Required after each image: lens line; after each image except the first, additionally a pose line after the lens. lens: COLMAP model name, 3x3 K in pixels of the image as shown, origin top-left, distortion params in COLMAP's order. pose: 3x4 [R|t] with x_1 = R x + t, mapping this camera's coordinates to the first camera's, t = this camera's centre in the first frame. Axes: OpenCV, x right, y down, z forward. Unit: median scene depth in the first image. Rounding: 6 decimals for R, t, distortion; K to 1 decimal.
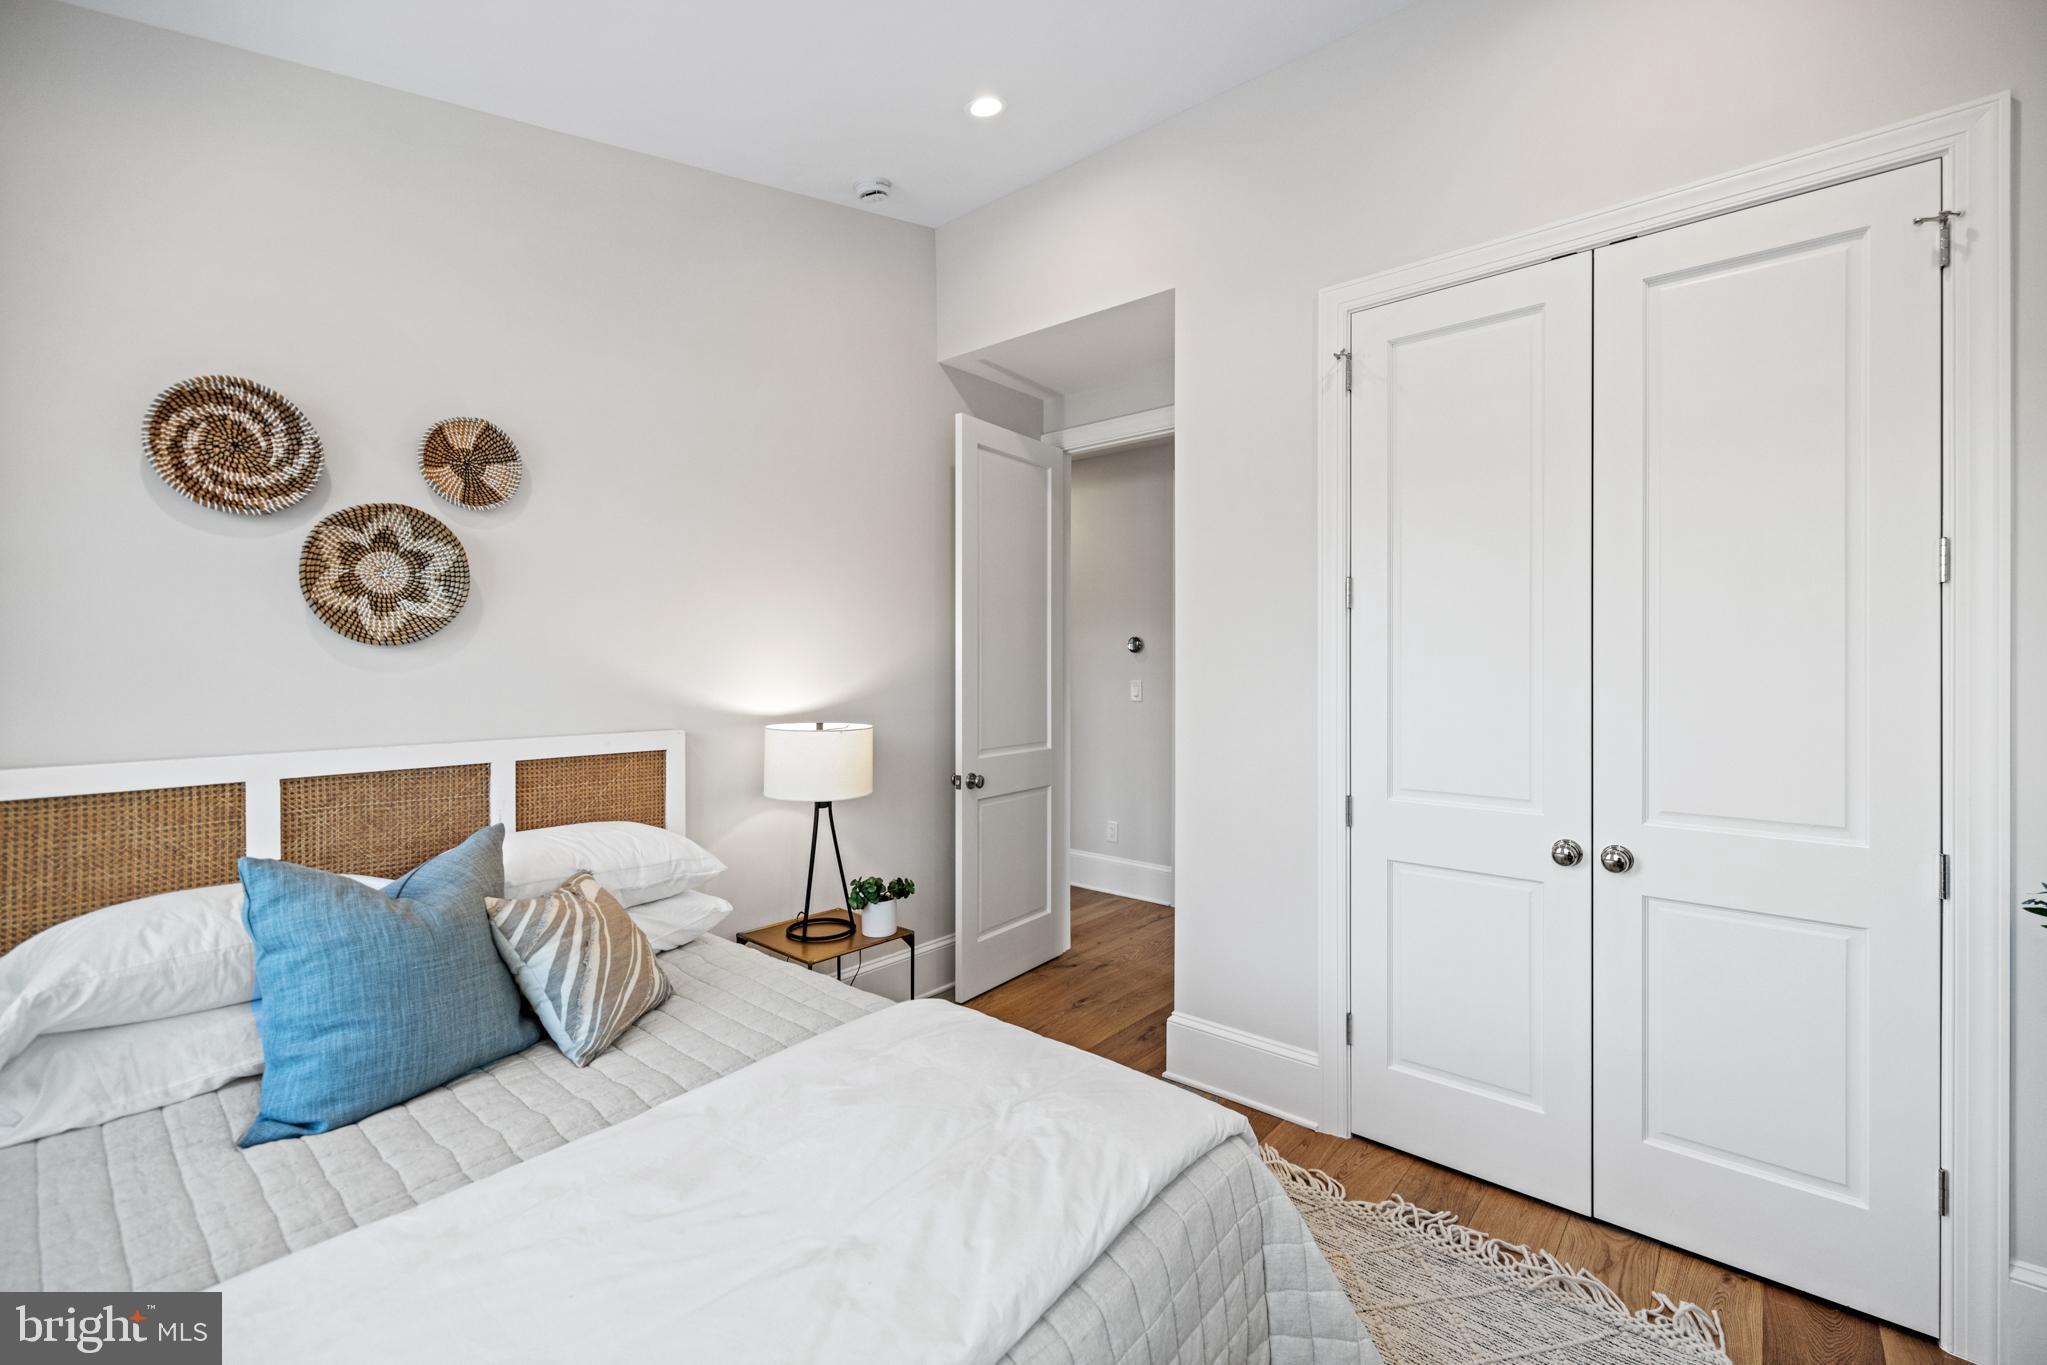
lens RADIAL K [[877.5, 0, 1022.3], [0, 877.5, 664.0], [0, 0, 1]] dist [0.001734, 0.000126]
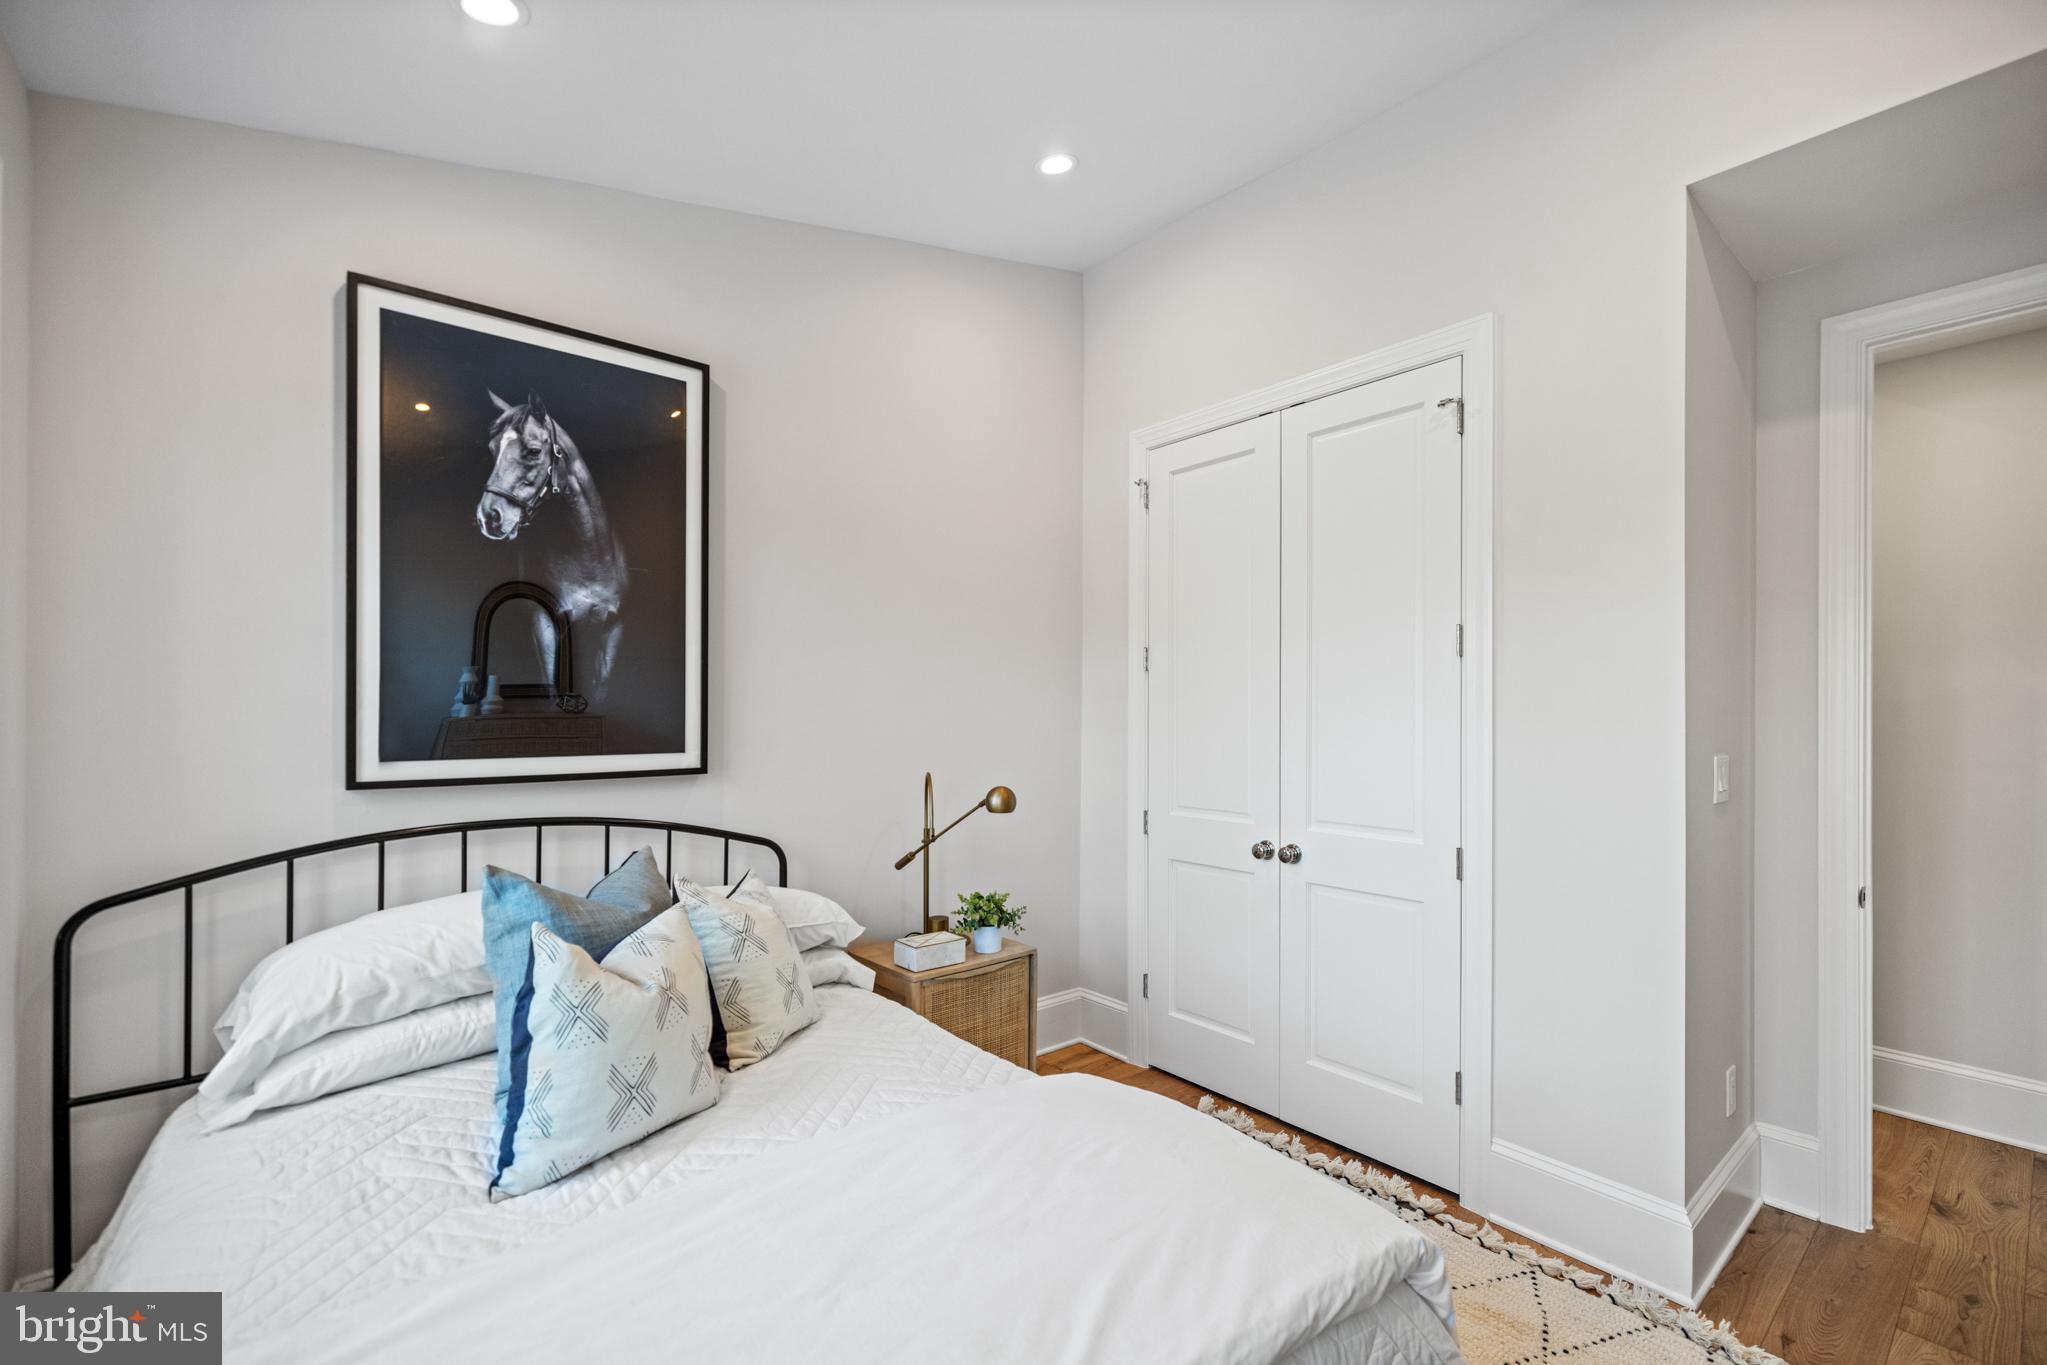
lens RADIAL K [[885.0, 0, 1026.7], [0, 885.0, 700.9], [0, 0, 1]] dist [0.002597, -0.000562]
pose [[0.984673, 0.000175, -0.174411, 0.473574], [-0.002685, 0.999896, -0.014152, 0.002168], [0.174390, 0.014404, 0.984571, -0.403709]]
